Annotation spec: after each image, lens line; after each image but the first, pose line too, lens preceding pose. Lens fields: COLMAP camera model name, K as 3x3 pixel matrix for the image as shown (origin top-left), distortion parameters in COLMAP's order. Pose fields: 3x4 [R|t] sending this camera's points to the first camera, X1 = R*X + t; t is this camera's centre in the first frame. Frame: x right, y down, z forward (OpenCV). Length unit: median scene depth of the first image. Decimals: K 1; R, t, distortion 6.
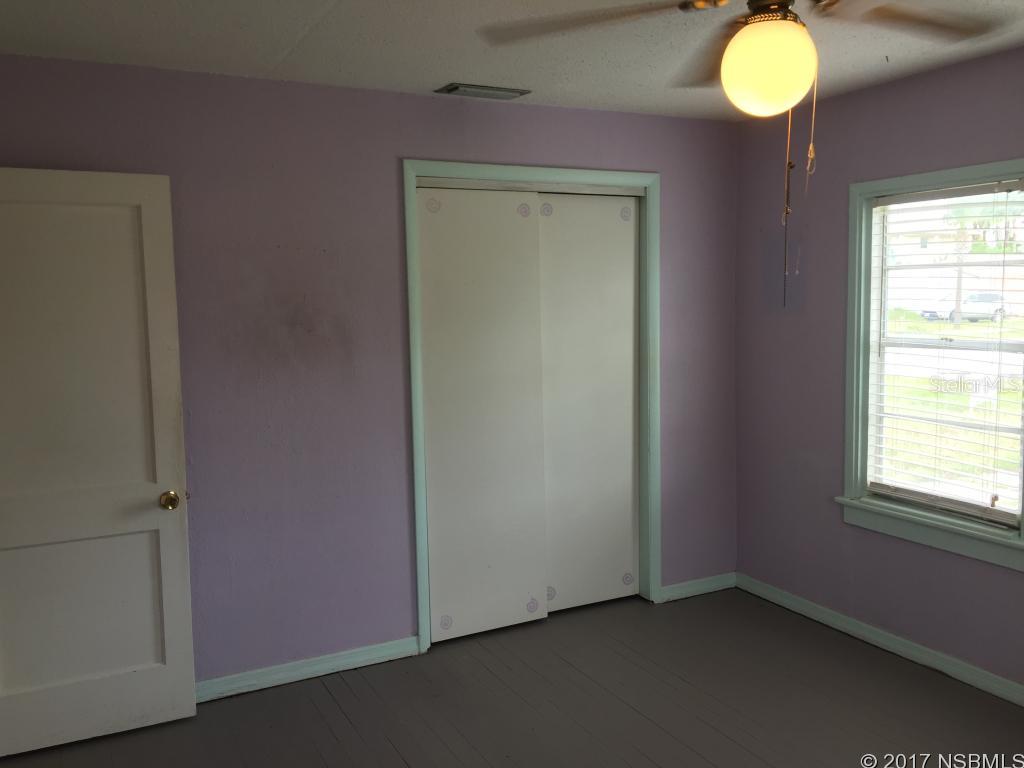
lens RADIAL K [[861.5, 0, 542.4], [0, 861.5, 381.8], [0, 0, 1]] dist [0.053933, -0.064845]
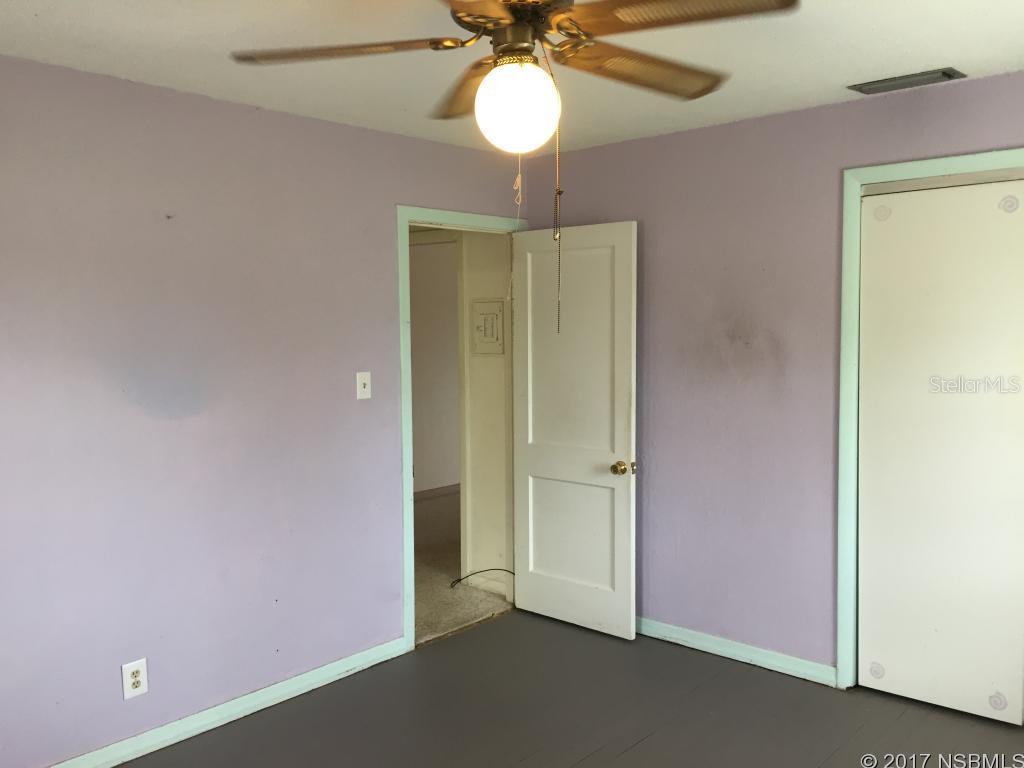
lens RADIAL K [[861.5, 0, 542.4], [0, 861.5, 381.8], [0, 0, 1]] dist [0.053933, -0.064845]
pose [[0.378391, 0.077958, -0.922357, 0.650082], [-0.088842, 0.994906, 0.047643, -0.040338], [0.921373, 0.063916, 0.383389, 0.346150]]
